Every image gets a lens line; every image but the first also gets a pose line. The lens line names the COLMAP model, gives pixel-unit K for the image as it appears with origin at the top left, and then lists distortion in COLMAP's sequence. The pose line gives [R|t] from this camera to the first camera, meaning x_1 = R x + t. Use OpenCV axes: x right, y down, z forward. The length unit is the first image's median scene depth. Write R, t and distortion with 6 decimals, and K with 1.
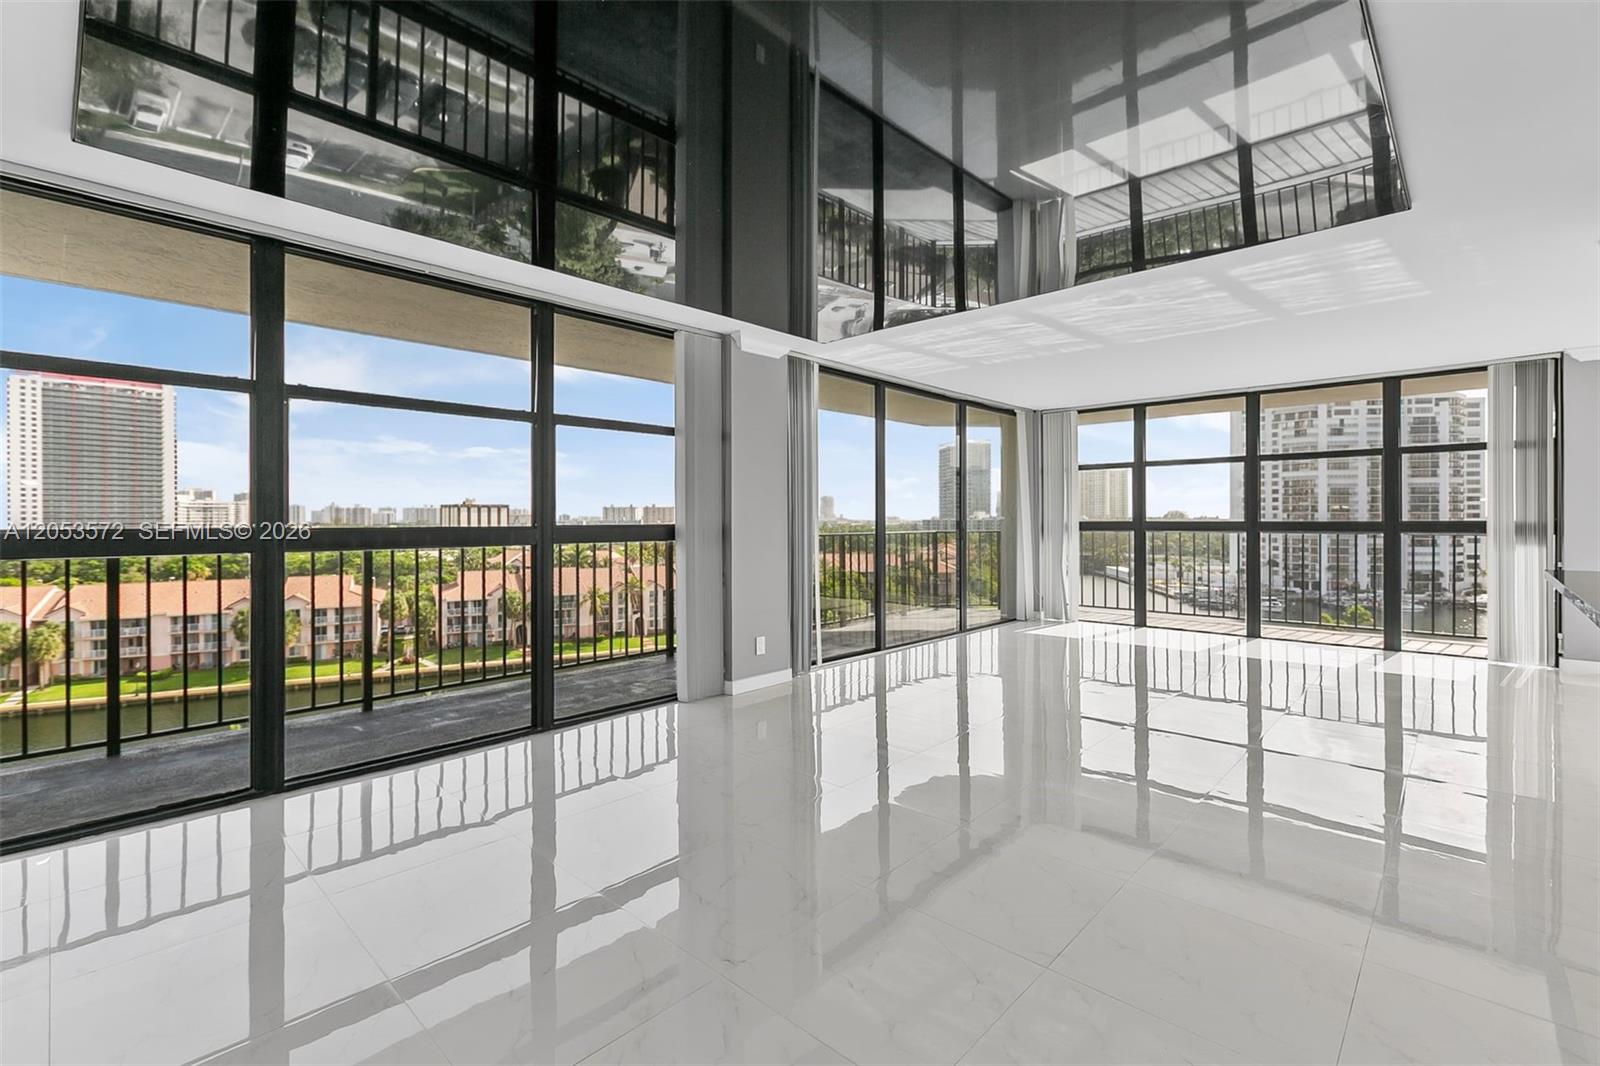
lens RADIAL K [[713.8, 0, 795.9], [0, 713.8, 521.4], [0, 0, 1]] dist [-0.002058, -0.000580]
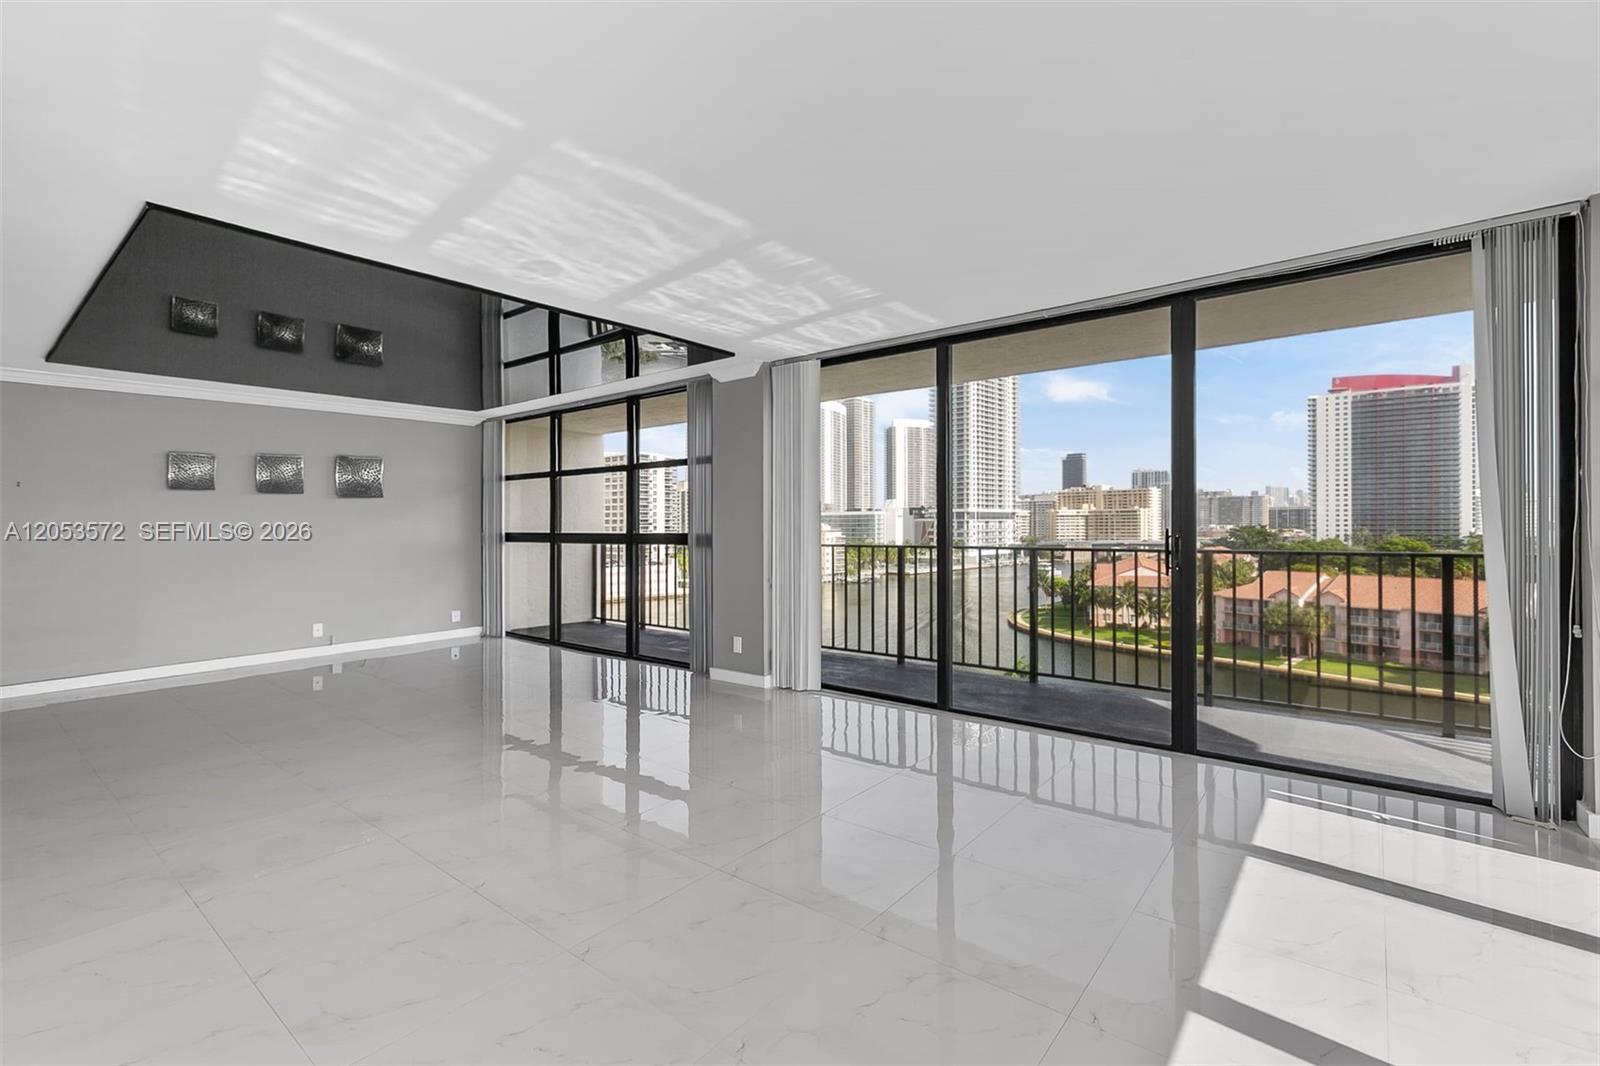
lens RADIAL K [[713.8, 0, 795.9], [0, 713.8, 521.4], [0, 0, 1]] dist [-0.002058, -0.000580]
pose [[0.077687, 0.000236, -0.996978, 0.761615], [0.005956, 0.999982, 0.000700, -0.011791], [0.996960, -0.005993, 0.077684, 0.725657]]
